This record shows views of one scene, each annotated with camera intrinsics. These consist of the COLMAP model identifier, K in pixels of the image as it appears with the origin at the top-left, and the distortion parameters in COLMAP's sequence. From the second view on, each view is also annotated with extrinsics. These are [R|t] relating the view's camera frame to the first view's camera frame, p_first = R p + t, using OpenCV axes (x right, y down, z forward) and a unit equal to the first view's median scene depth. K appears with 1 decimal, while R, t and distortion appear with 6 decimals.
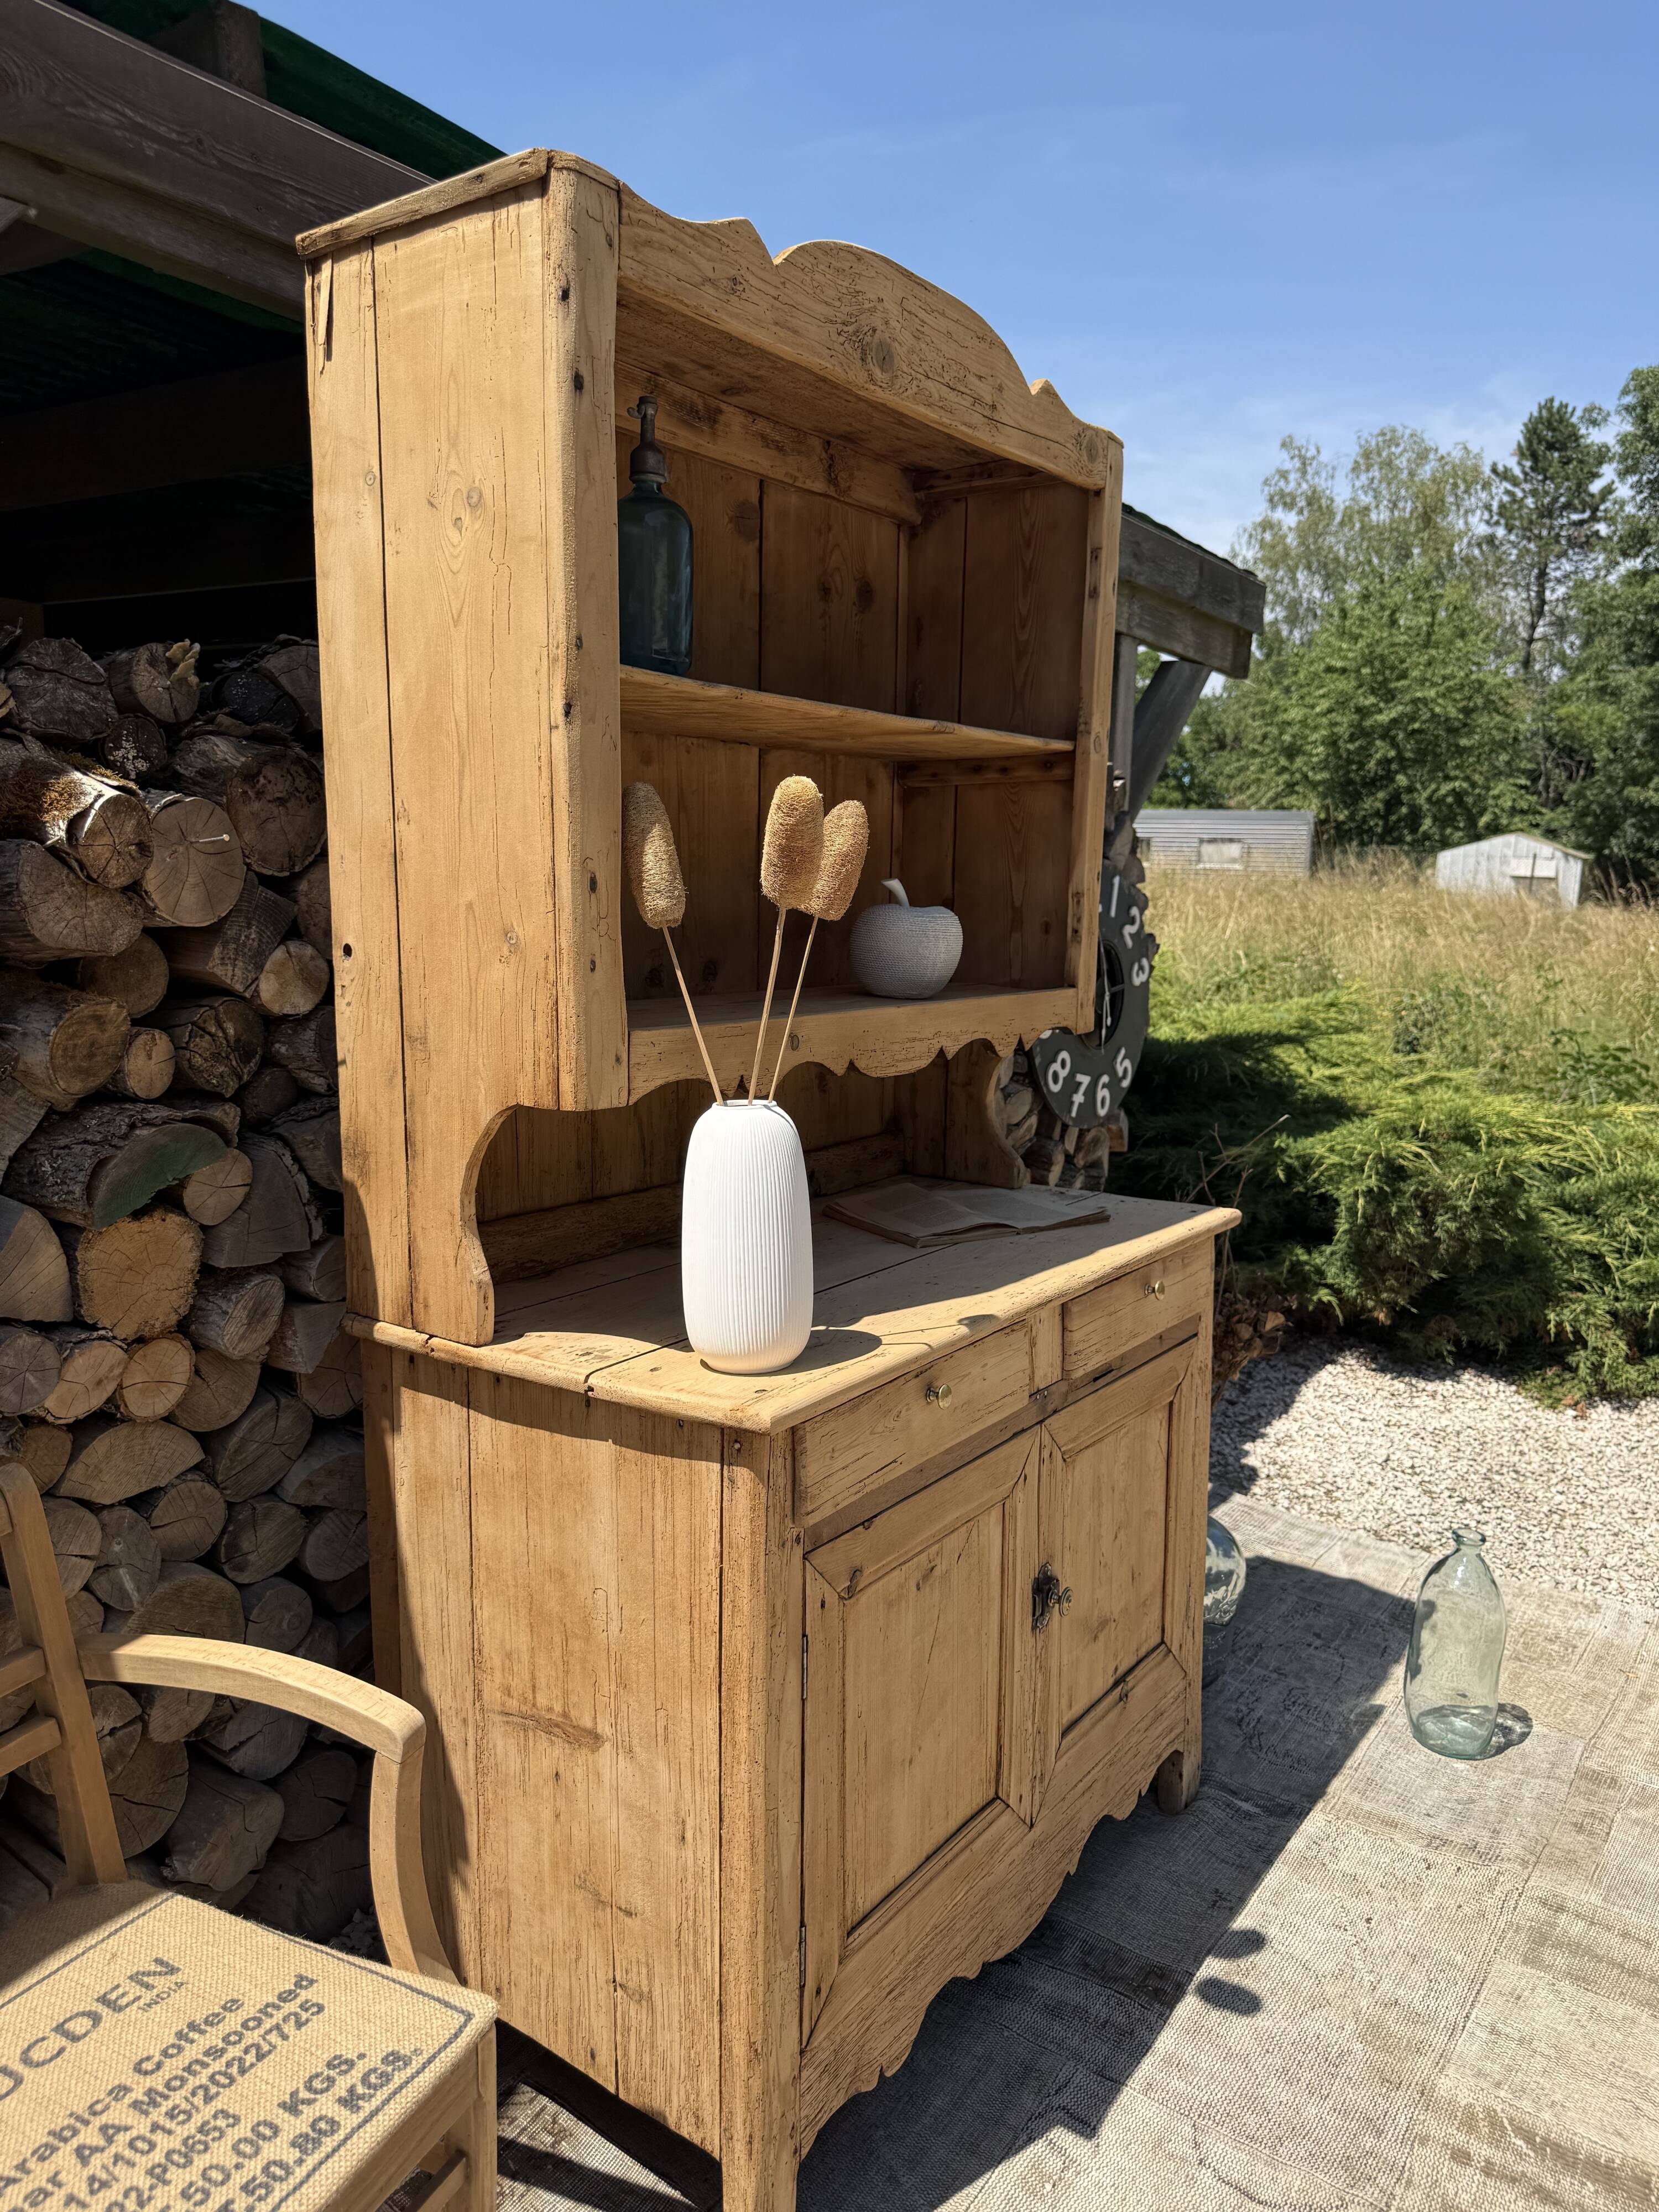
lens RADIAL K [[1576.7, 0, 828.0], [0, 1576.7, 1113.2], [0, 0, 1]] dist [0.028181, -0.040525]
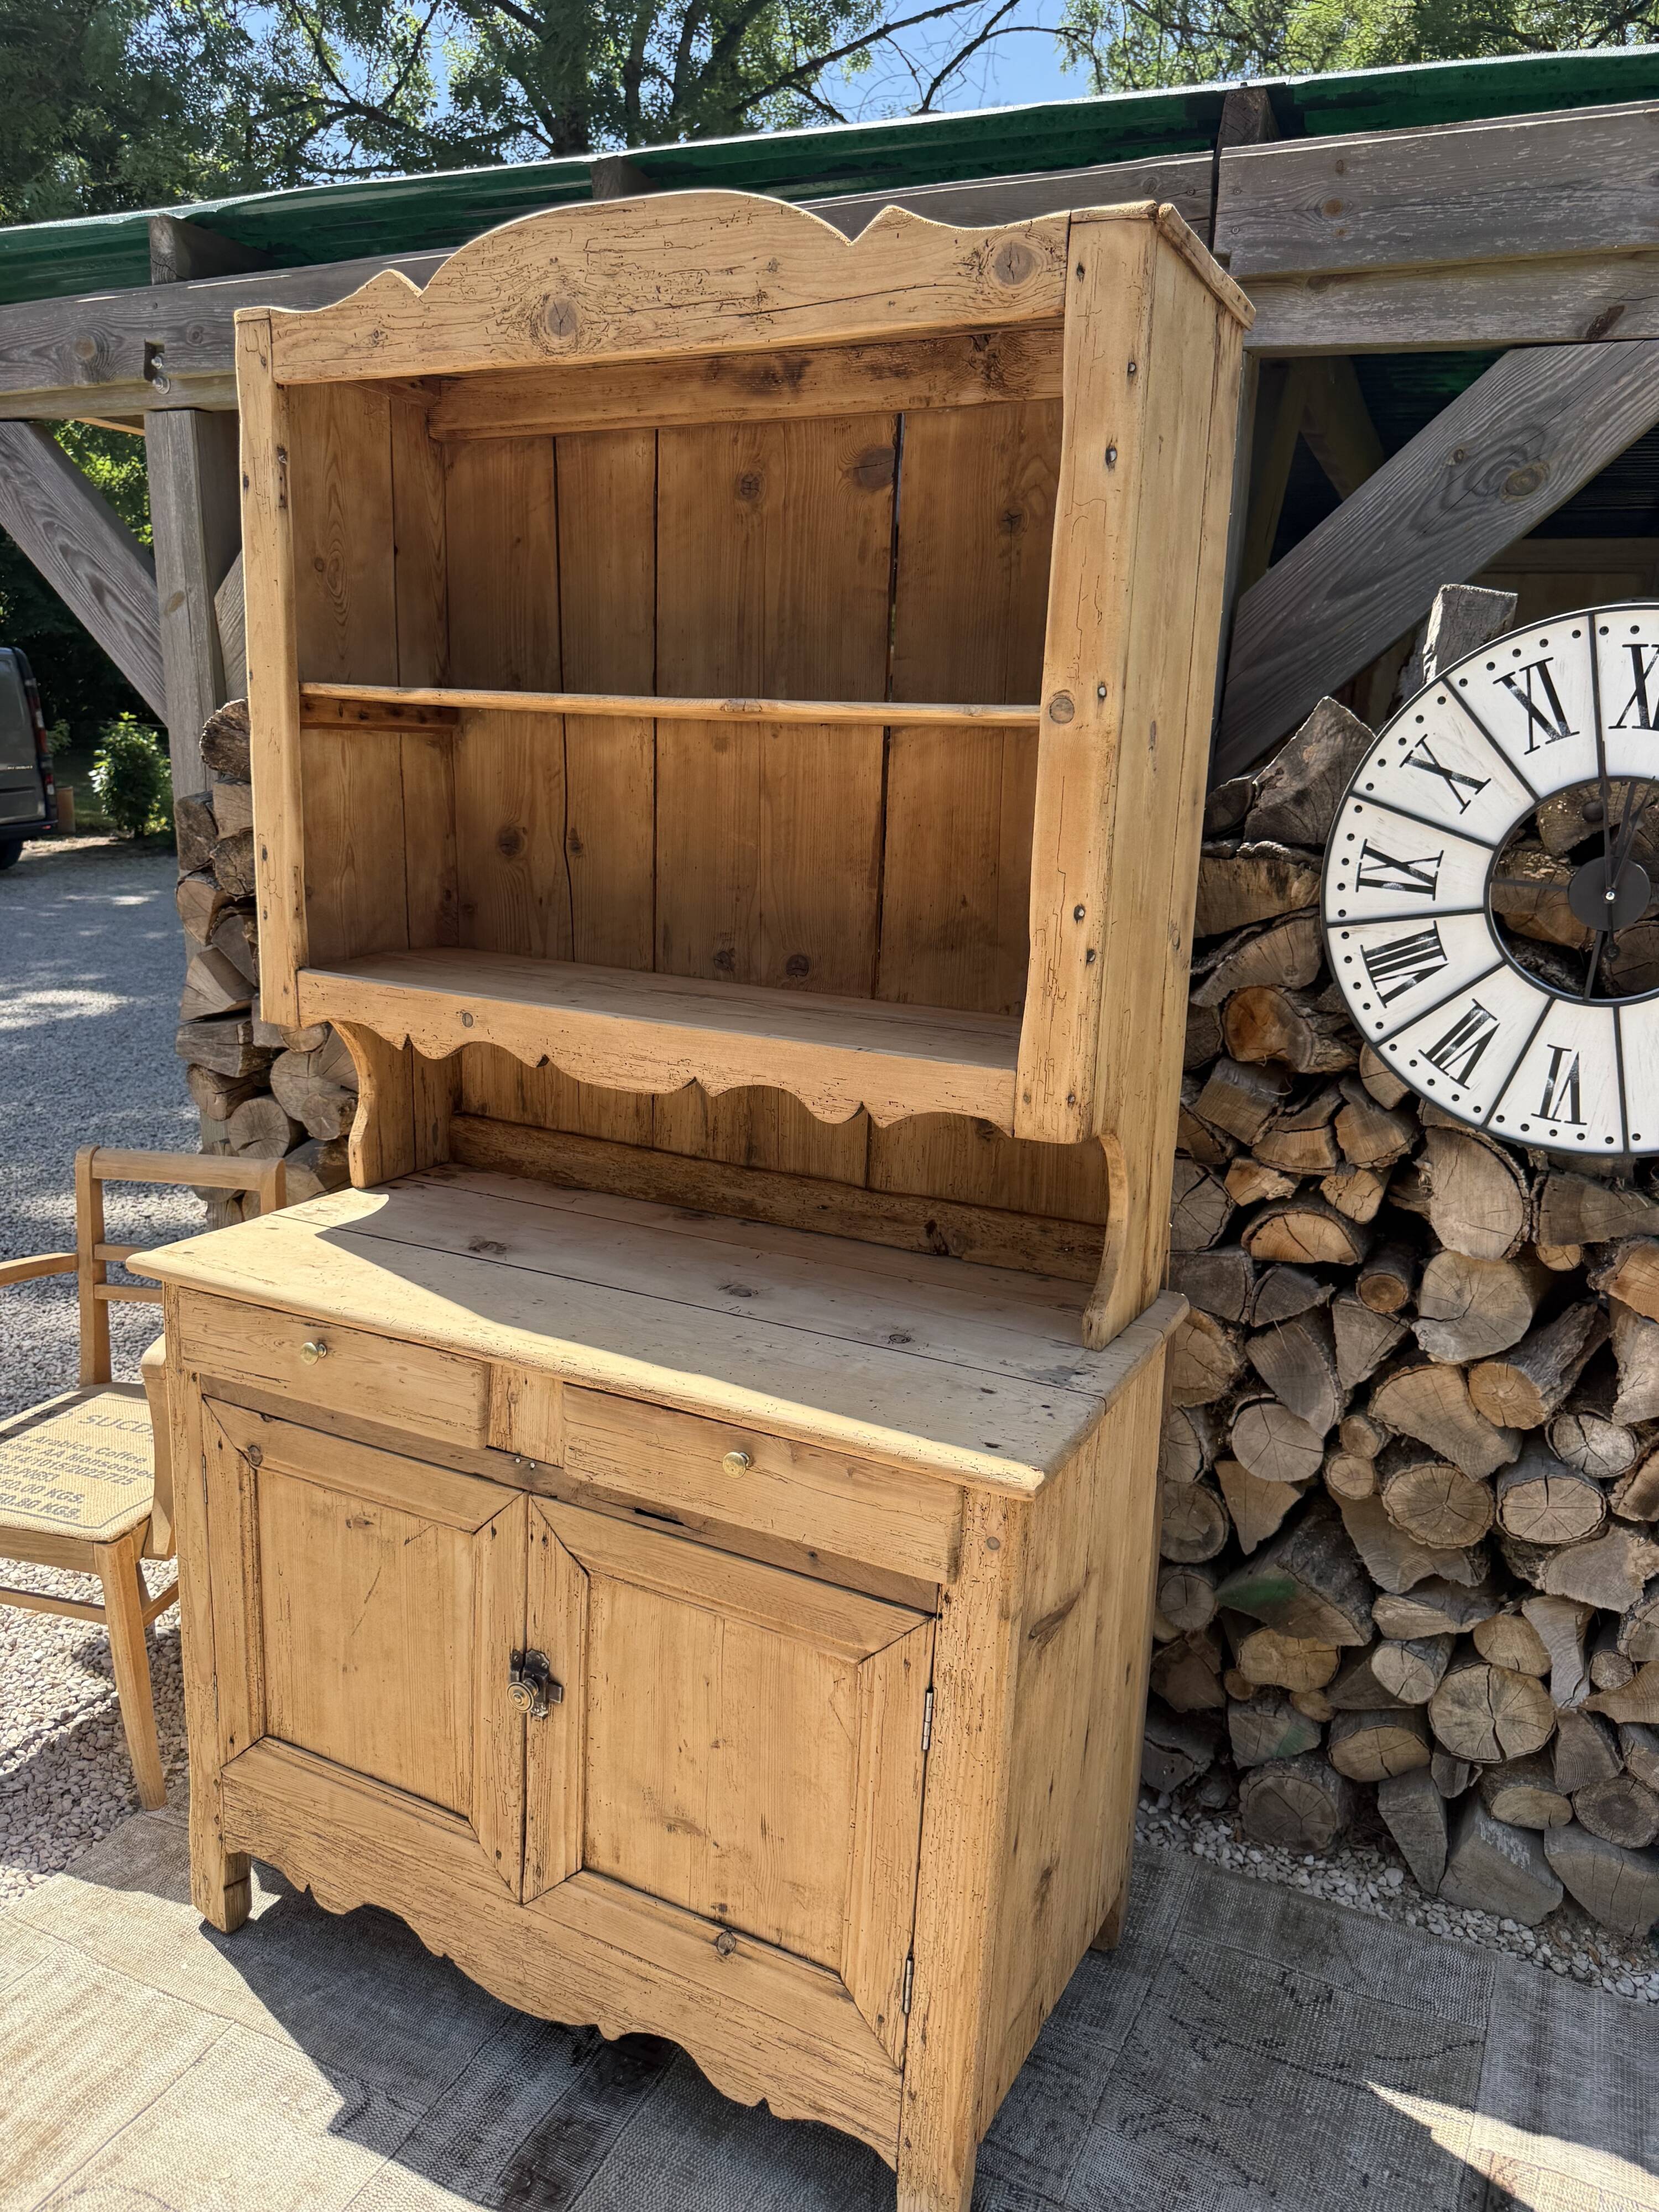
lens RADIAL K [[1576.7, 0, 827.7], [0, 1576.7, 1111.2], [0, 0, 1]] dist [0.028181, -0.040525]
pose [[0.149428, 0.221974, -0.963535, 1.014761], [-0.179009, 0.964446, 0.194422, -0.226944], [0.972434, 0.143429, 0.183850, 1.001684]]
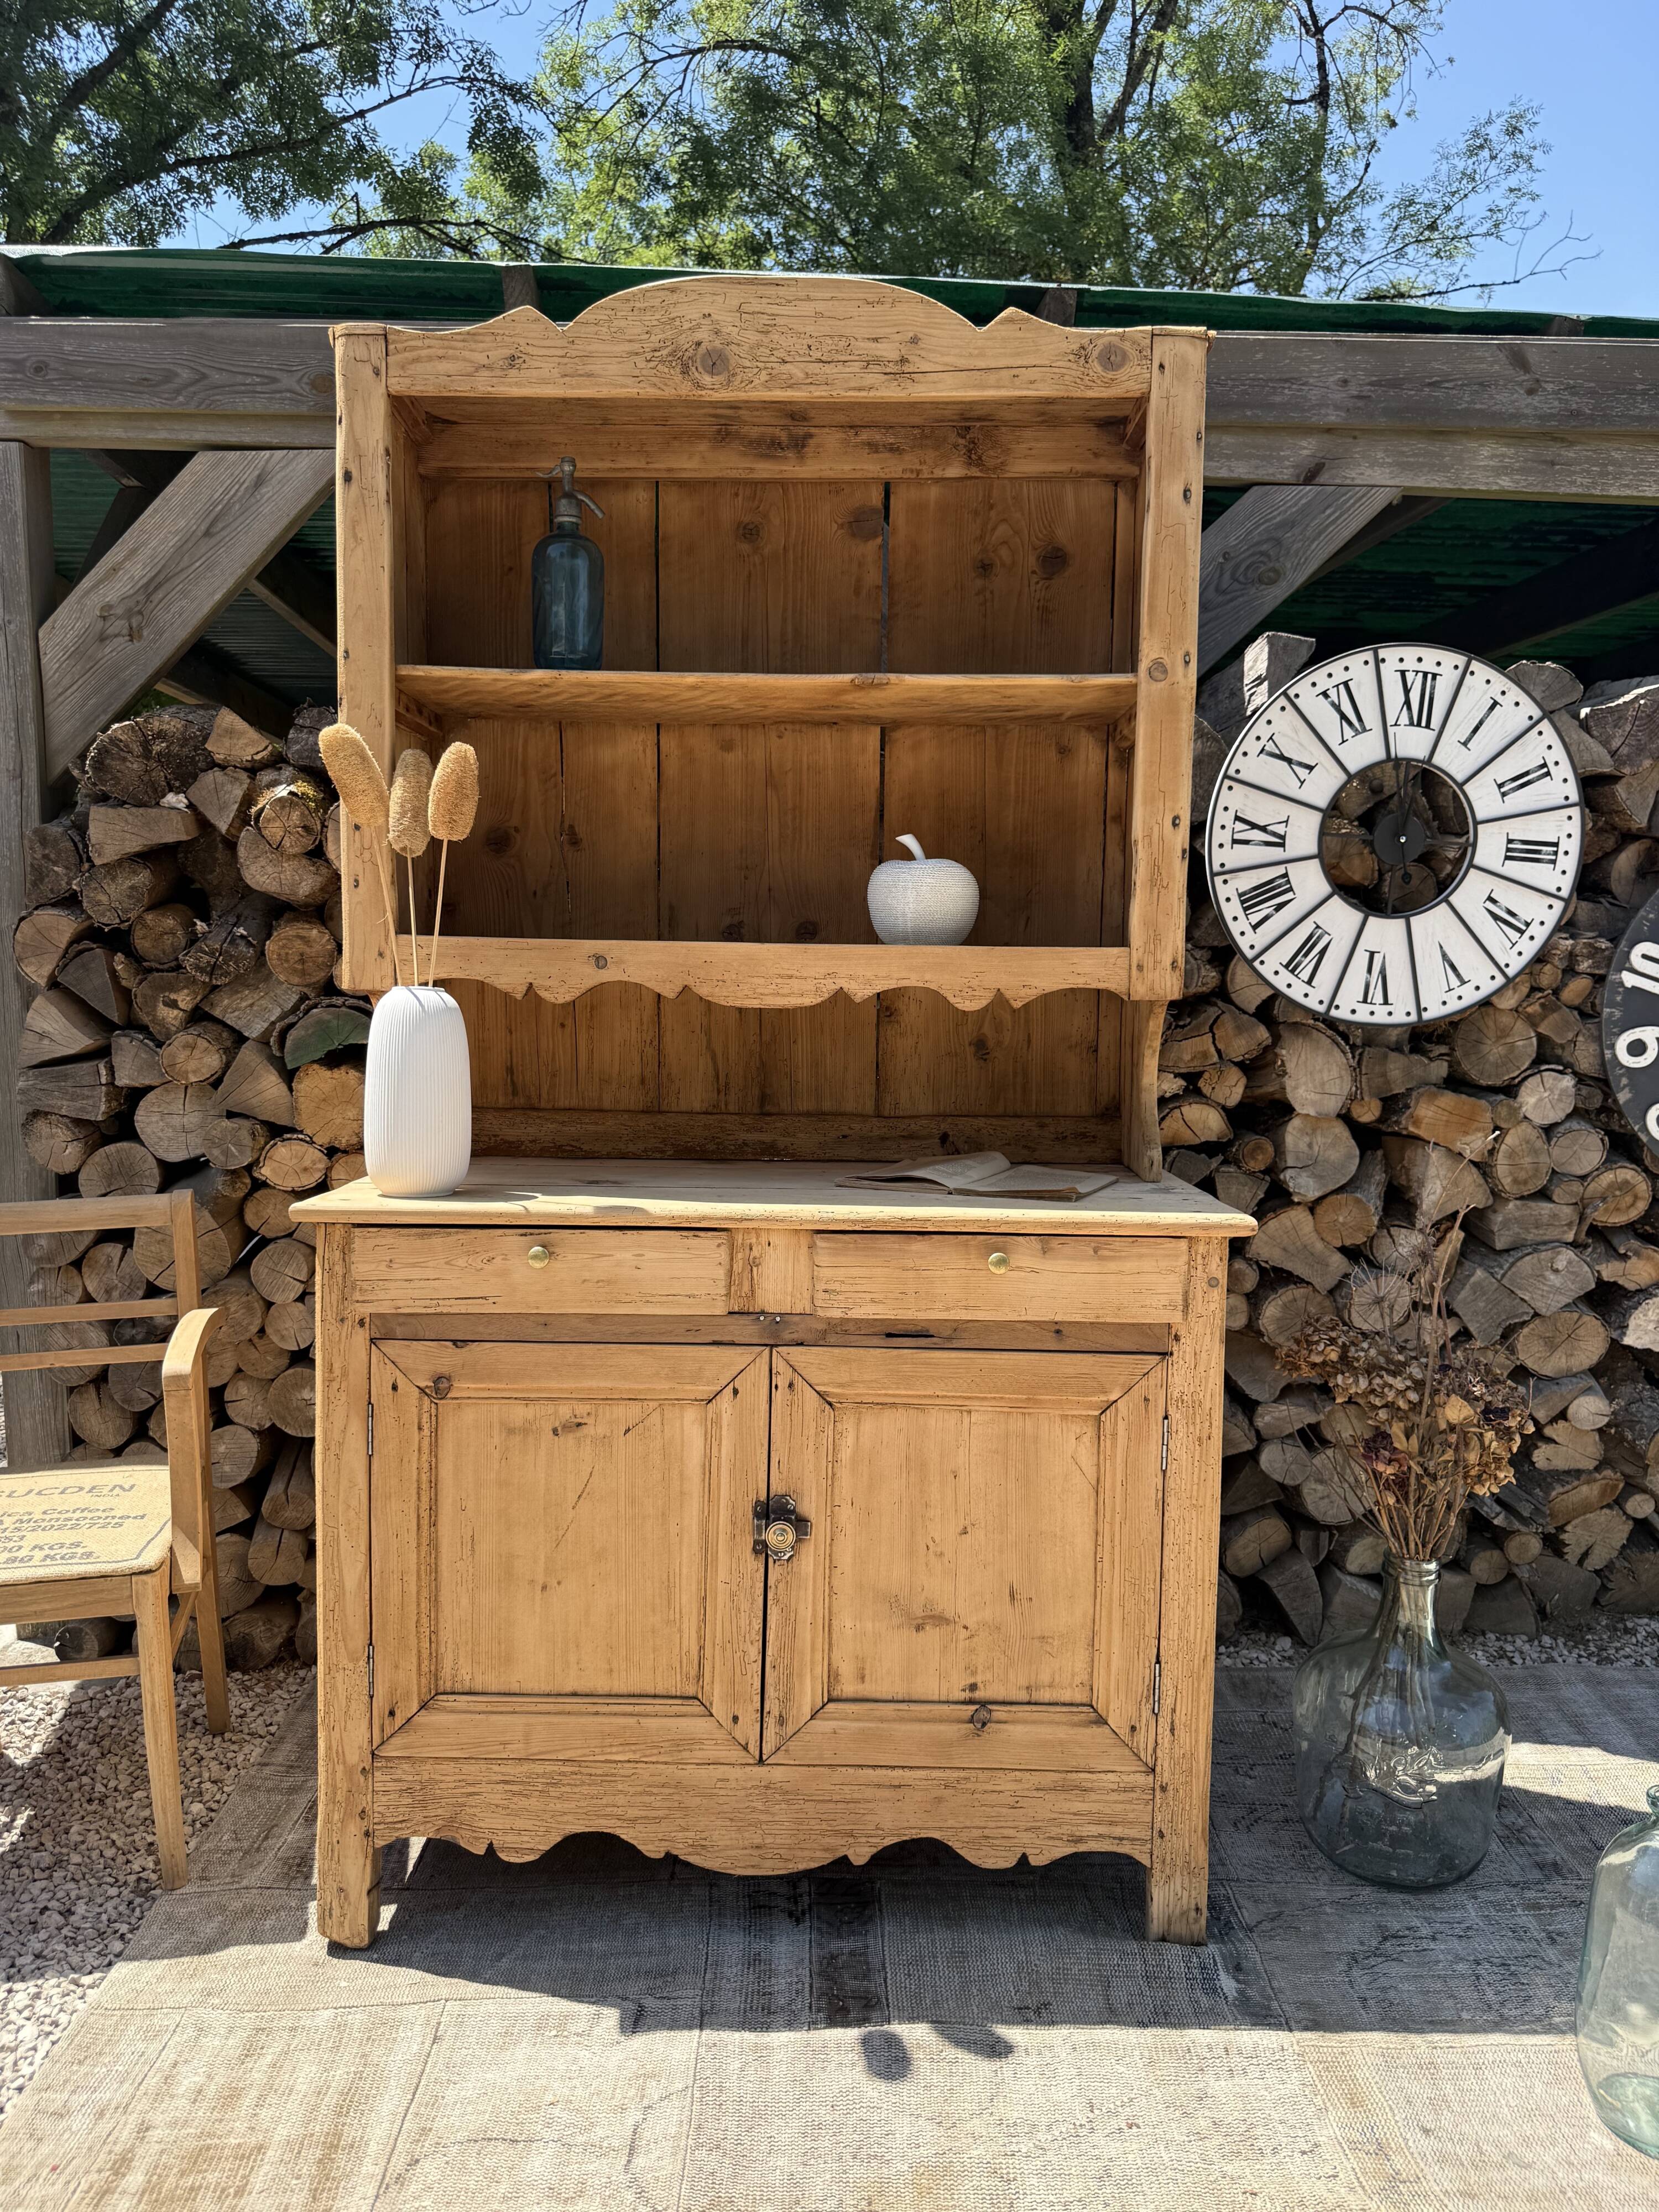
lens RADIAL K [[1576.7, 0, 826.7], [0, 1576.7, 1111.1], [0, 0, 1]] dist [0.028181, -0.040525]
pose [[0.572921, 0.066488, -0.816909, 1.000040], [-0.125224, 0.992103, -0.007076, 0.051085], [0.809988, 0.106351, 0.576723, 0.446591]]
